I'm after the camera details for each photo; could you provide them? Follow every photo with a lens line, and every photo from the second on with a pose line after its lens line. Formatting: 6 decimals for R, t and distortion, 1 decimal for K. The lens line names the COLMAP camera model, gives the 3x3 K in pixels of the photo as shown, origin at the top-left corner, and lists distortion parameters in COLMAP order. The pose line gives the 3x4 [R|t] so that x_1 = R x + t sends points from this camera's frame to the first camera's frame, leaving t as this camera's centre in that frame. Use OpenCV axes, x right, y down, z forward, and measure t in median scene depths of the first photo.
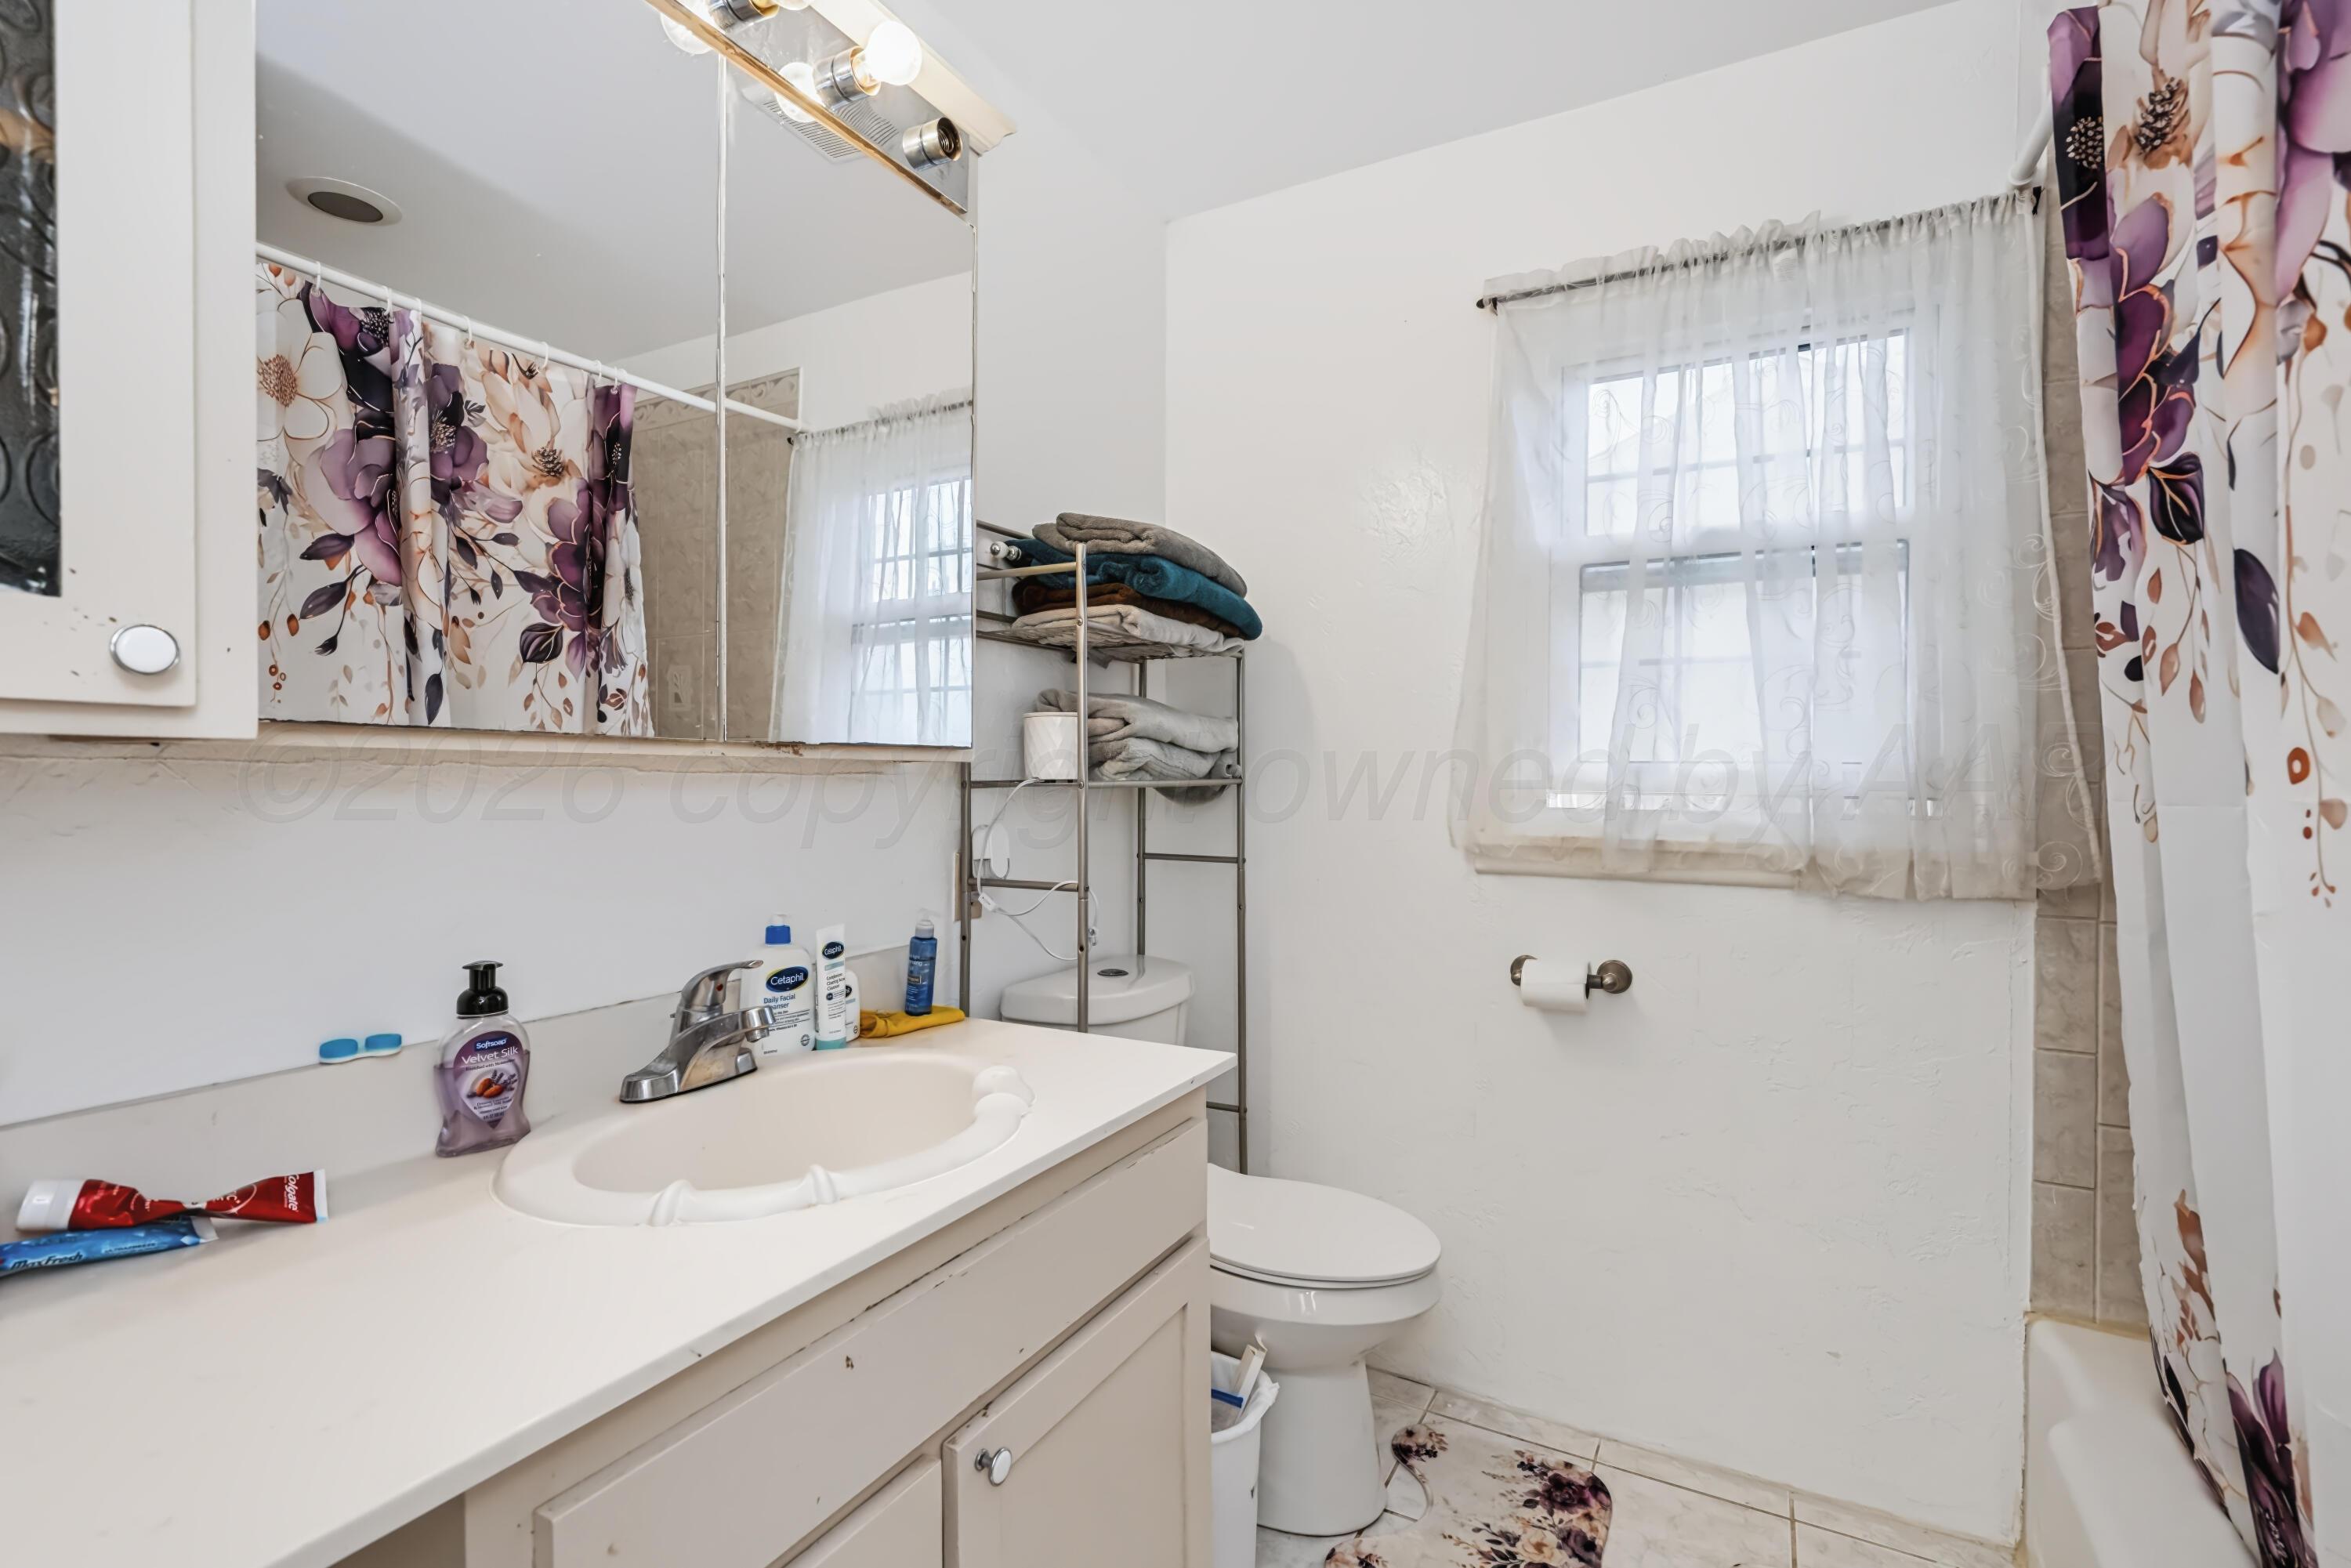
lens RADIAL K [[1080.2, 0, 1175.5], [0, 1080.2, 784.0], [0, 0, 1]] dist [-0.002797, -0.000030]
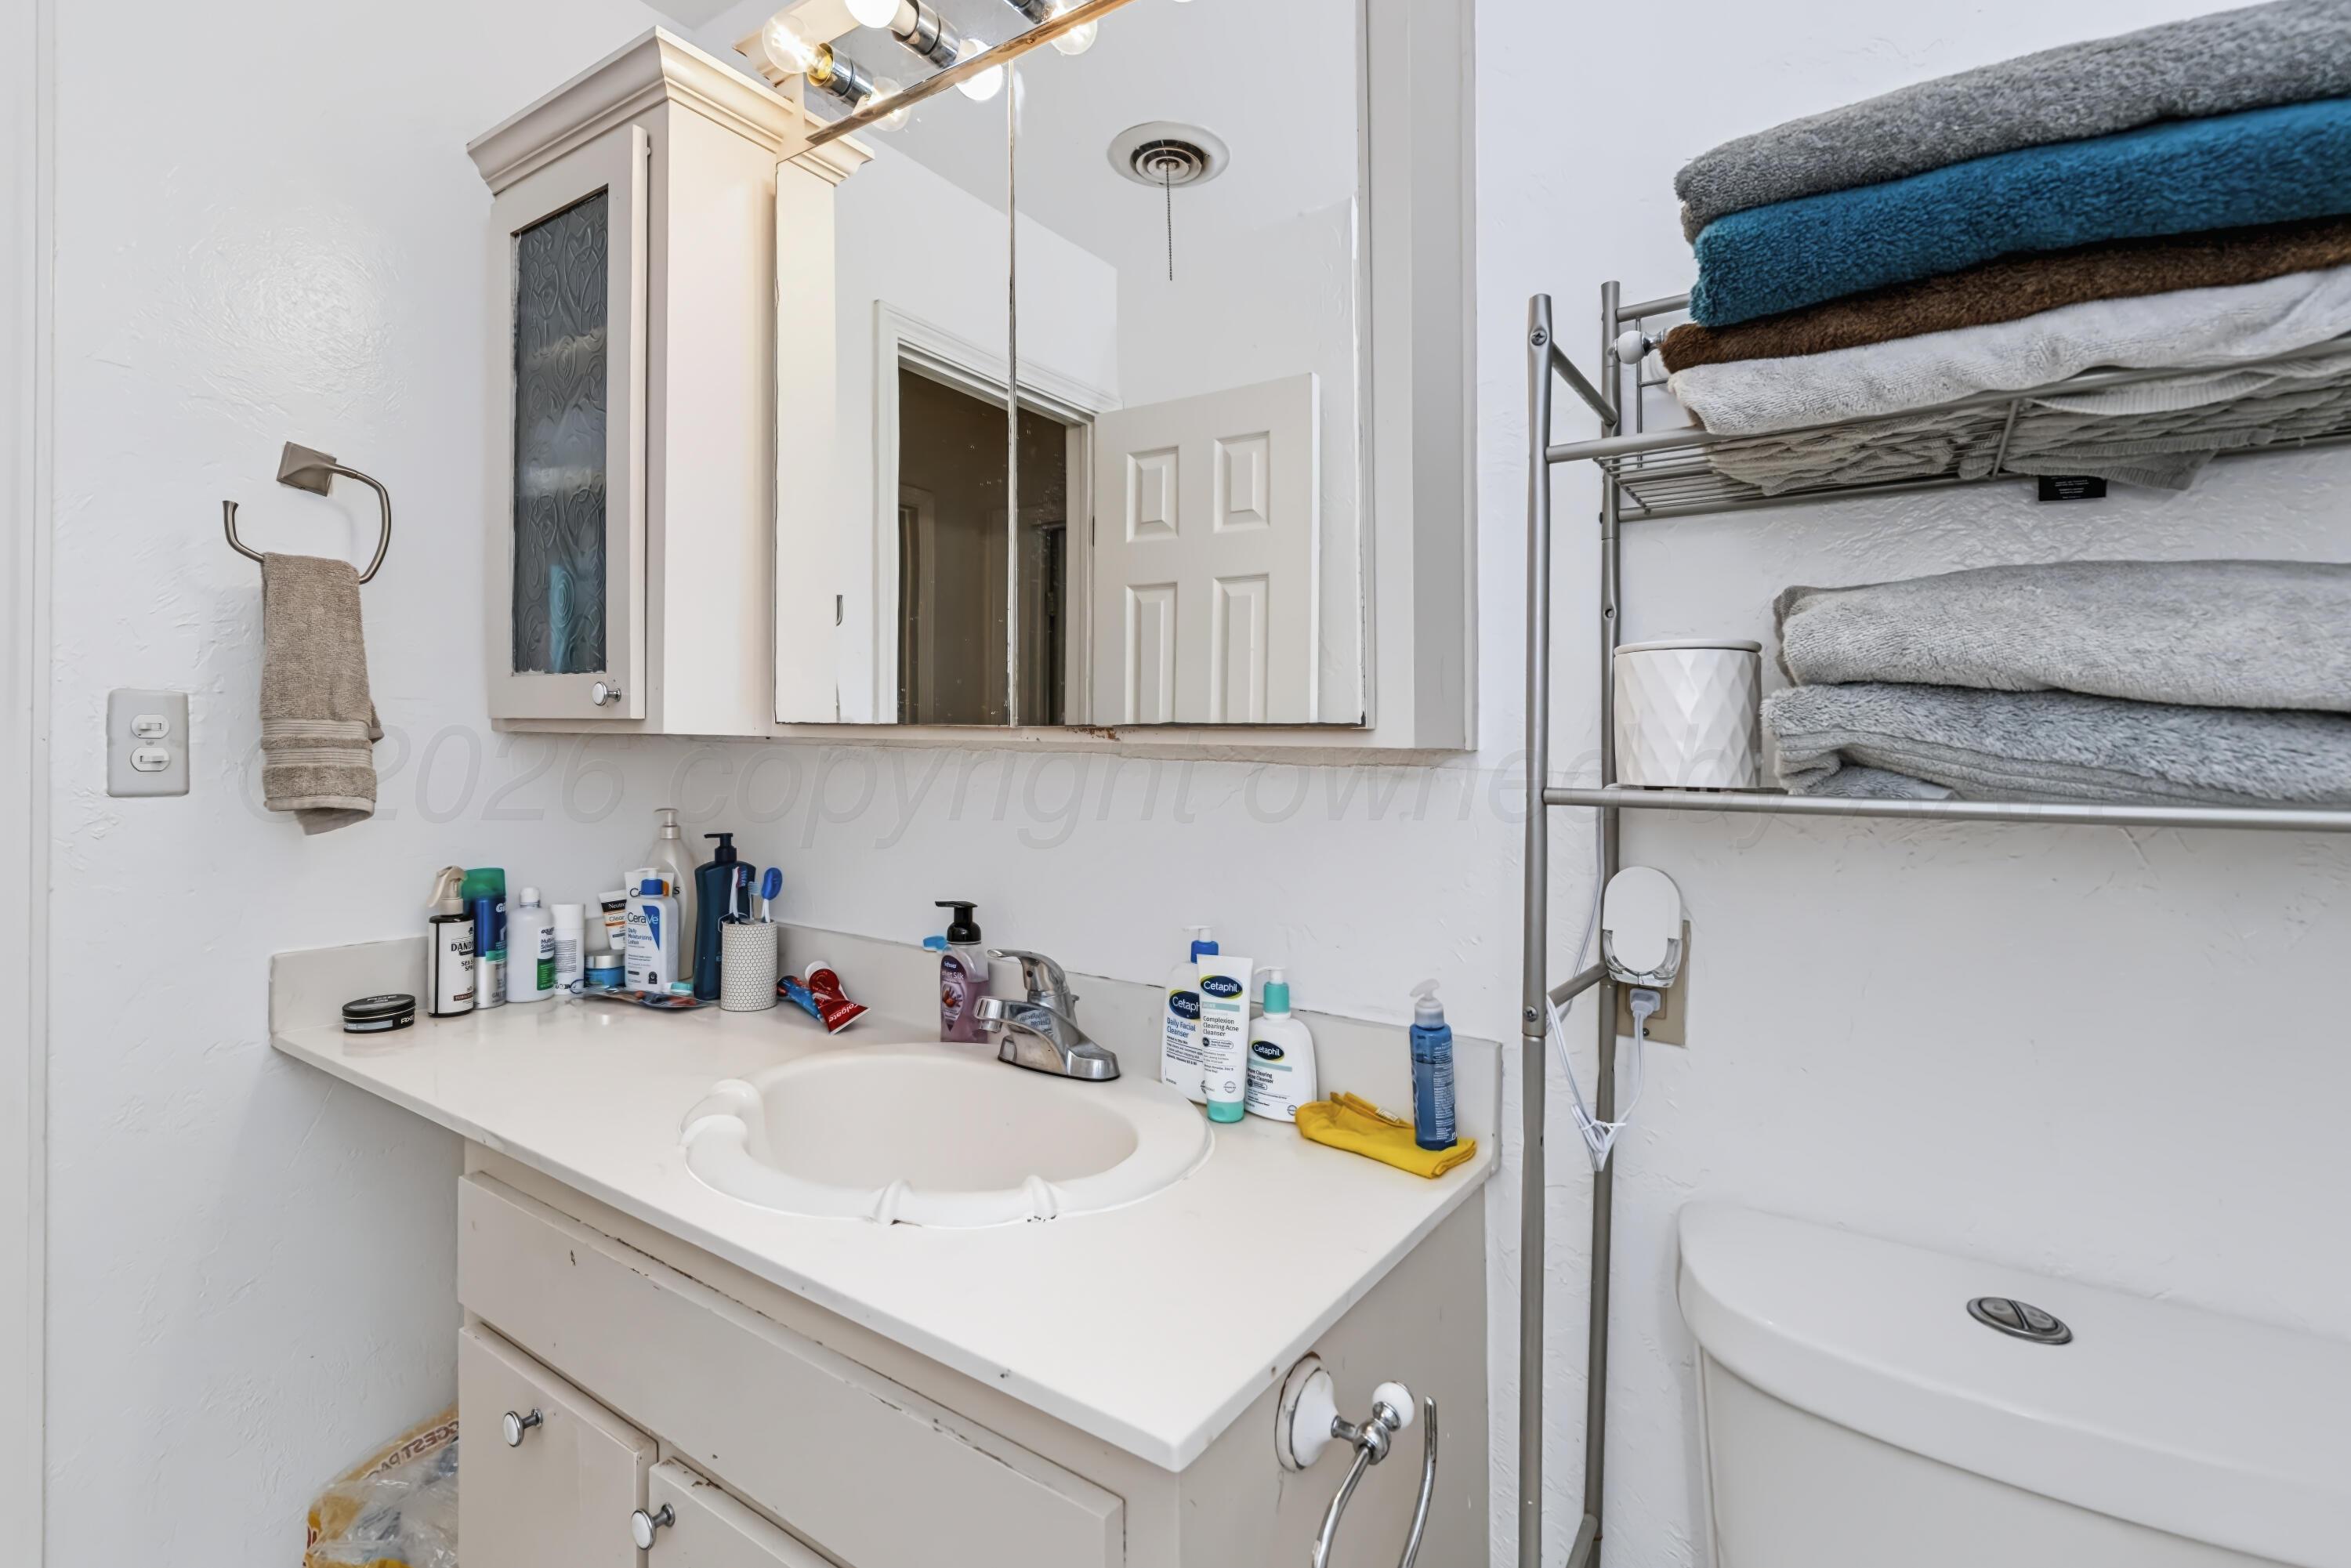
lens RADIAL K [[1080.2, 0, 1175.5], [0, 1080.2, 784.0], [0, 0, 1]] dist [-0.002797, -0.000030]
pose [[-0.103839, 0.029402, -0.994159, 0.523257], [-0.020676, 0.999283, 0.031713, -0.020260], [0.994379, 0.023849, -0.103157, 1.175901]]
